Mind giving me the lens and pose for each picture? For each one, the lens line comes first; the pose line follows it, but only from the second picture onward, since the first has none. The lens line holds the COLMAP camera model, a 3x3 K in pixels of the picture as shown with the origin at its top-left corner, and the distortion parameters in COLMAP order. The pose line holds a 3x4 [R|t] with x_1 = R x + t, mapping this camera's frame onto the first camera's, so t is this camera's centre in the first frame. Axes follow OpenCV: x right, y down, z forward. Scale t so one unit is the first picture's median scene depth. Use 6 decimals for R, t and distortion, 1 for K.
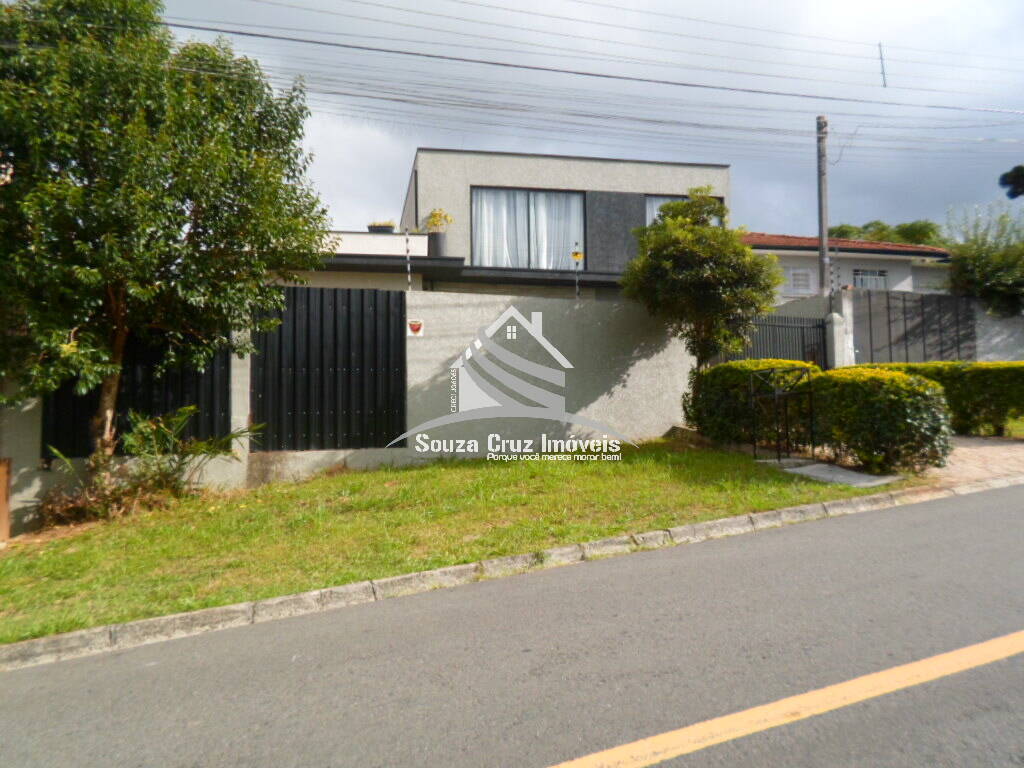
lens RADIAL K [[792.5, 0, 511.7], [0, 792.5, 380.0], [0, 0, 1]] dist [-0.005456, -0.011244]
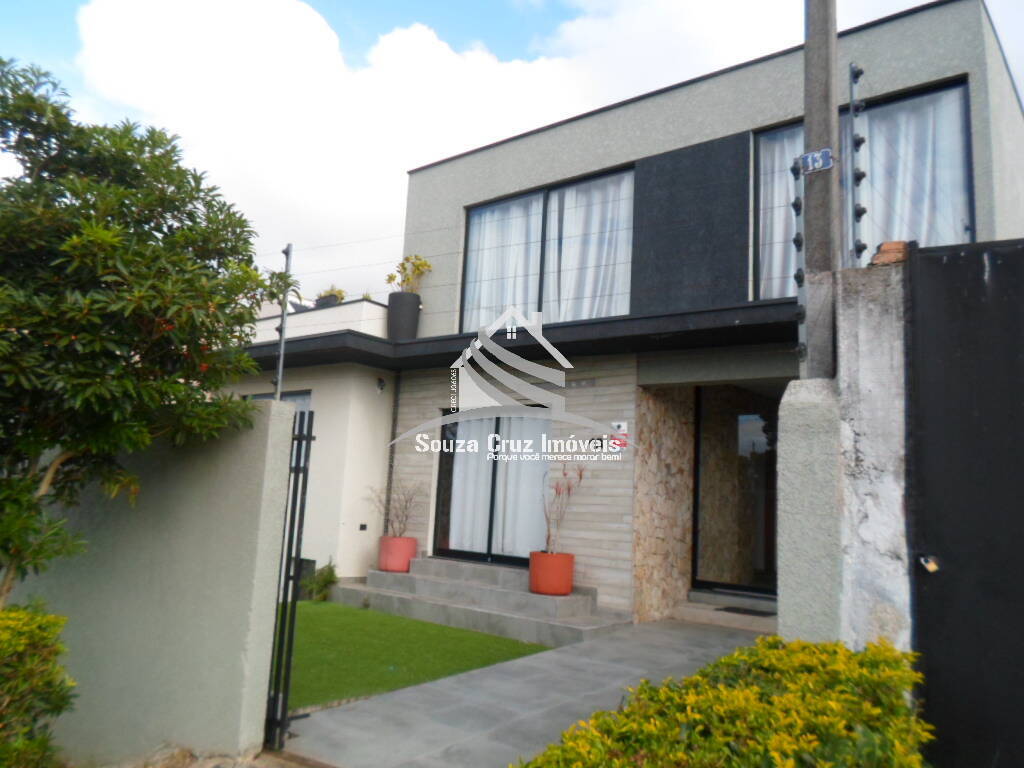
lens RADIAL K [[792.5, 0, 507.1], [0, 792.5, 374.4], [0, 0, 1]] dist [-0.005456, -0.011244]
pose [[0.637490, -0.078923, -0.766406, 0.588939], [-0.010510, 0.993756, -0.111078, -0.068408], [0.770387, 0.078866, 0.632680, 0.893284]]
